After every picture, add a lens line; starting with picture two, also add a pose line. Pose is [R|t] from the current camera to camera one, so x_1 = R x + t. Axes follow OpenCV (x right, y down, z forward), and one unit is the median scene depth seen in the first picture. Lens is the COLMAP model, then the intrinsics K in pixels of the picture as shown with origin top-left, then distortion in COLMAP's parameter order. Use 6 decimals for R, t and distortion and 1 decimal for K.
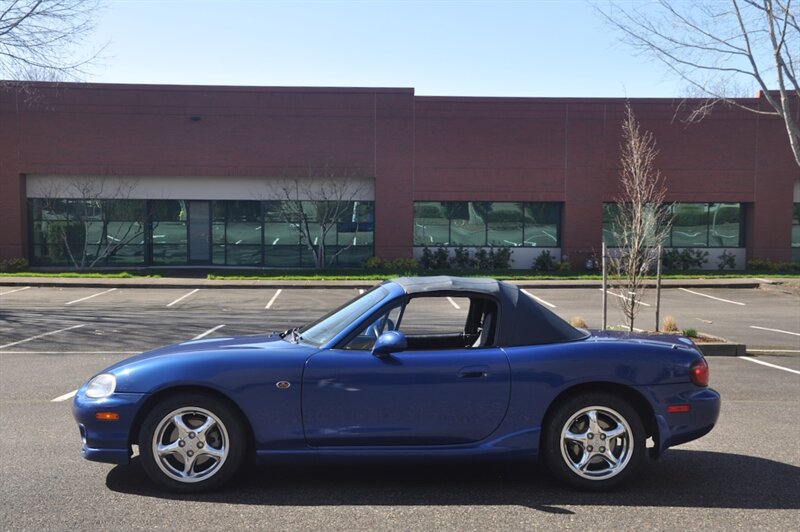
lens RADIAL K [[923.2, 0, 396.8], [0, 923.2, 265.5], [0, 0, 1]] dist [0.080970, 0.000000]
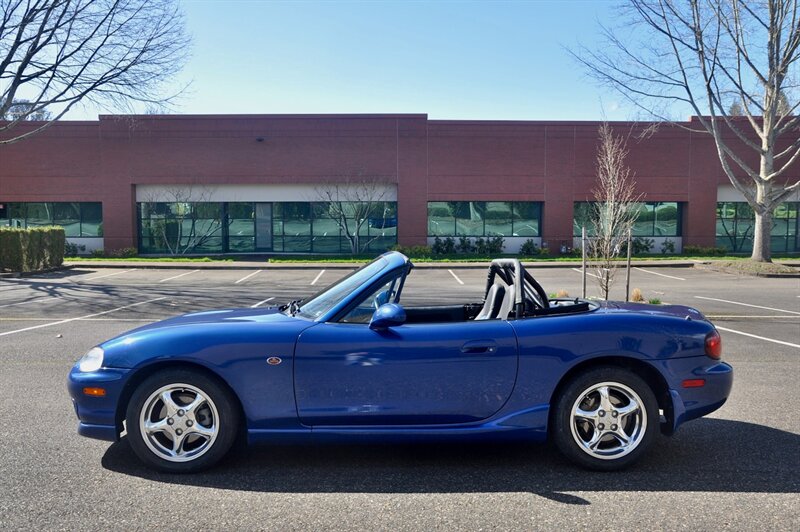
lens RADIAL K [[695.0, 0, 398.7], [0, 695.0, 265.0], [0, 0, 1]] dist [-0.042865, 0.008841]
pose [[0.999678, -0.004654, -0.024950, 0.006180], [0.005096, 0.999831, 0.017672, 0.005909], [0.024863, -0.017794, 0.999532, 0.088917]]
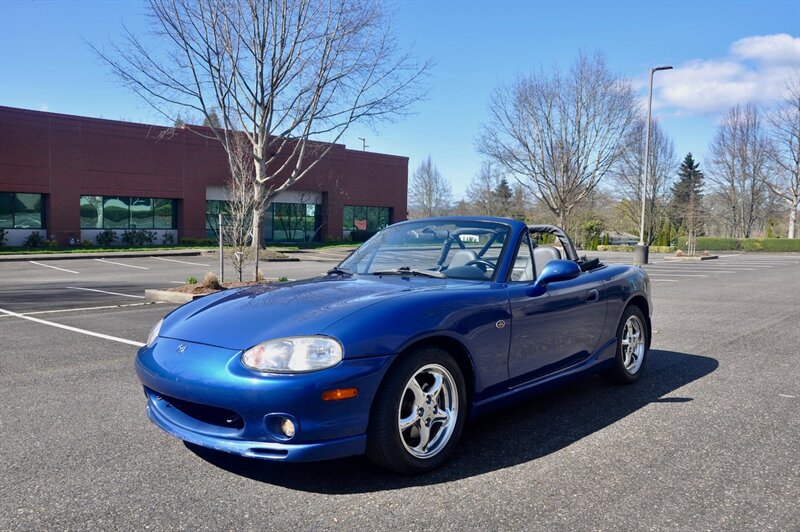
lens RADIAL K [[619.7, 0, 397.7], [0, 619.7, 267.6], [0, 0, 1]] dist [-0.071120, -0.003979]
pose [[0.722056, -0.039999, 0.690678, -0.175054], [0.013817, 0.998962, 0.043407, 0.014287], [-0.691697, -0.021800, 0.721859, 0.188981]]
